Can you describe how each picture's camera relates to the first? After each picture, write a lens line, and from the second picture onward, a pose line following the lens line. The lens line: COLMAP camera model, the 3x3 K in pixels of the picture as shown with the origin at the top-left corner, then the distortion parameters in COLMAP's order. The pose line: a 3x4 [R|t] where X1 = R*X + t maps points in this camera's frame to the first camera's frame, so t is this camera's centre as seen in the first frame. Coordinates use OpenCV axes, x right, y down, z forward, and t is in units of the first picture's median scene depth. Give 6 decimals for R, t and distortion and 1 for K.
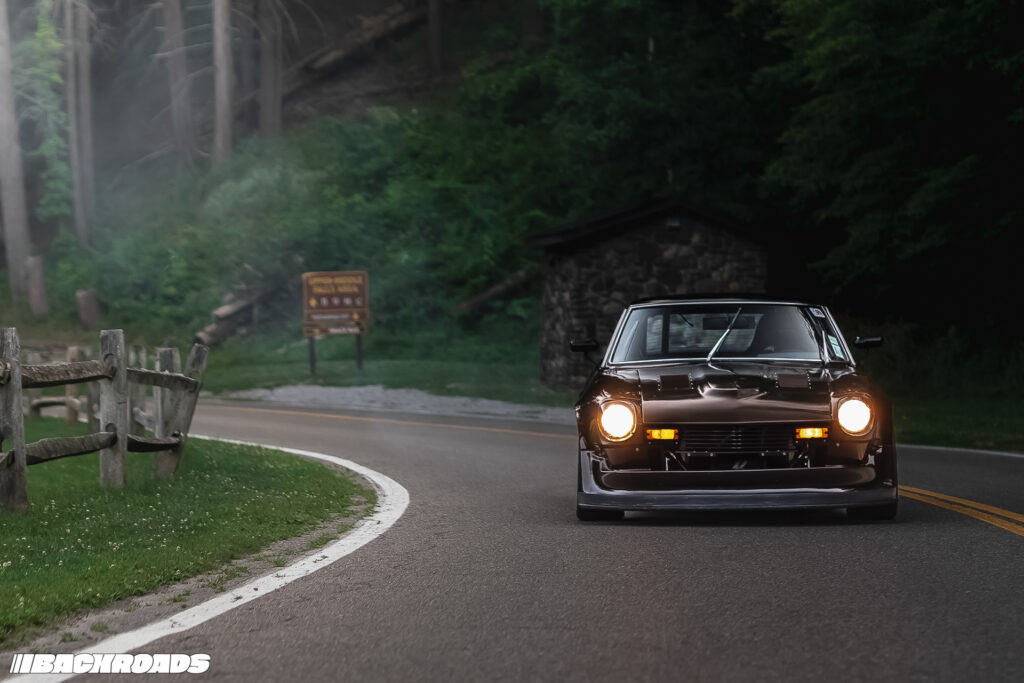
lens RADIAL K [[3710.7, 0, 509.7], [0, 3710.7, 341.2], [0, 0, 1]] dist [0.136626, 0.000000]
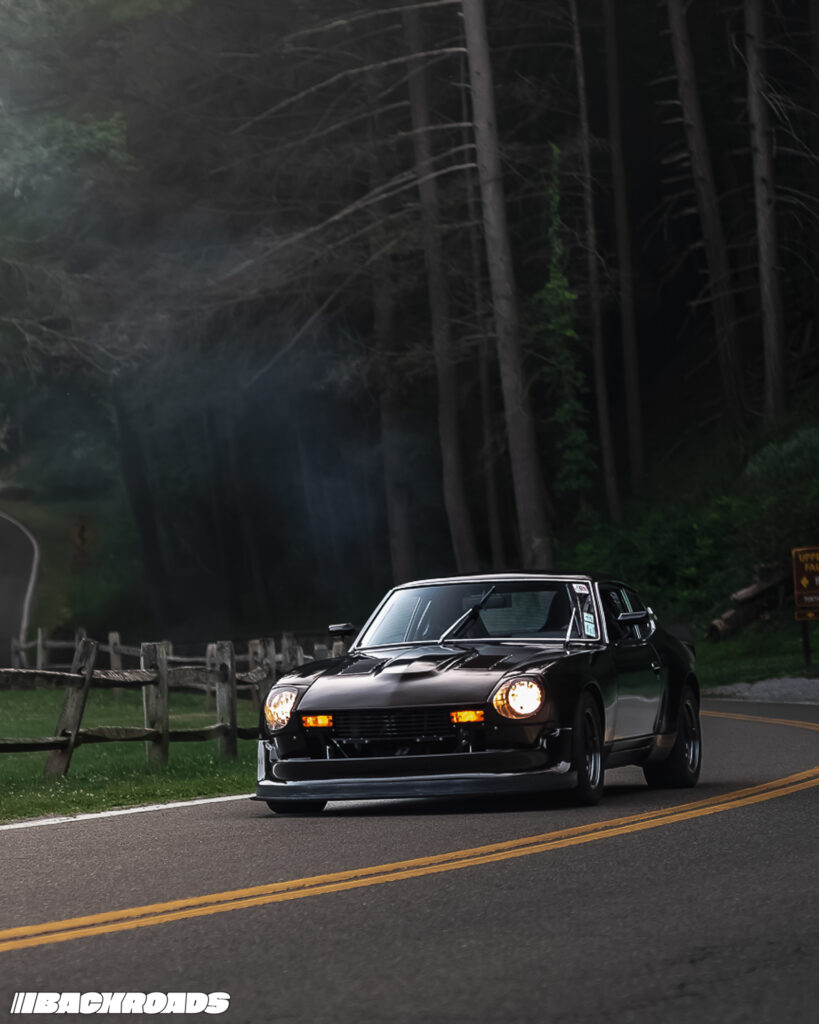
lens RADIAL K [[4447.7, 0, 379.6], [0, 4447.7, 495.5], [0, 0, 1]] dist [0.053350, 0.000000]
pose [[0.970914, -0.033649, -0.237051, 0.087867], [0.026431, 0.999087, -0.033562, 0.001525], [0.237964, 0.026321, 0.970917, -0.031294]]
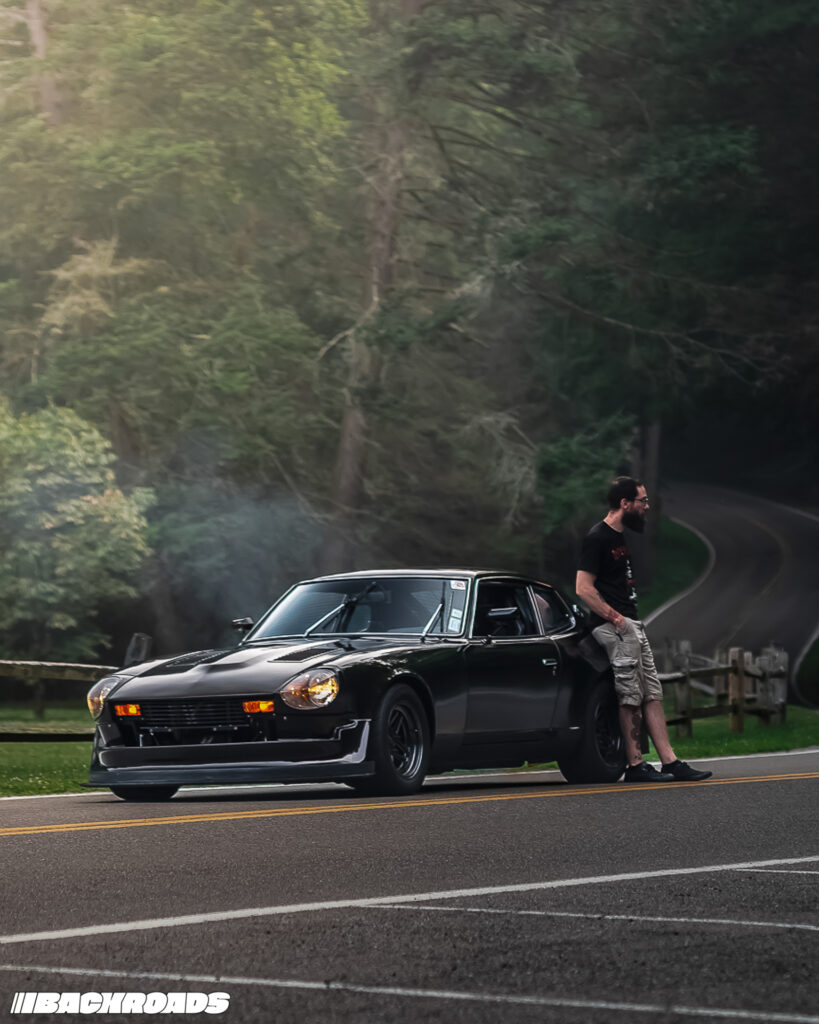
lens RADIAL K [[4447.7, 0, 411.3], [0, 4447.7, 510.6], [0, 0, 1]] dist [0.053350, 0.000000]
pose [[0.900552, -0.031644, -0.433596, 0.166420], [0.016639, 0.999125, -0.038359, 0.004938], [0.434431, 0.027329, 0.900291, -0.011676]]
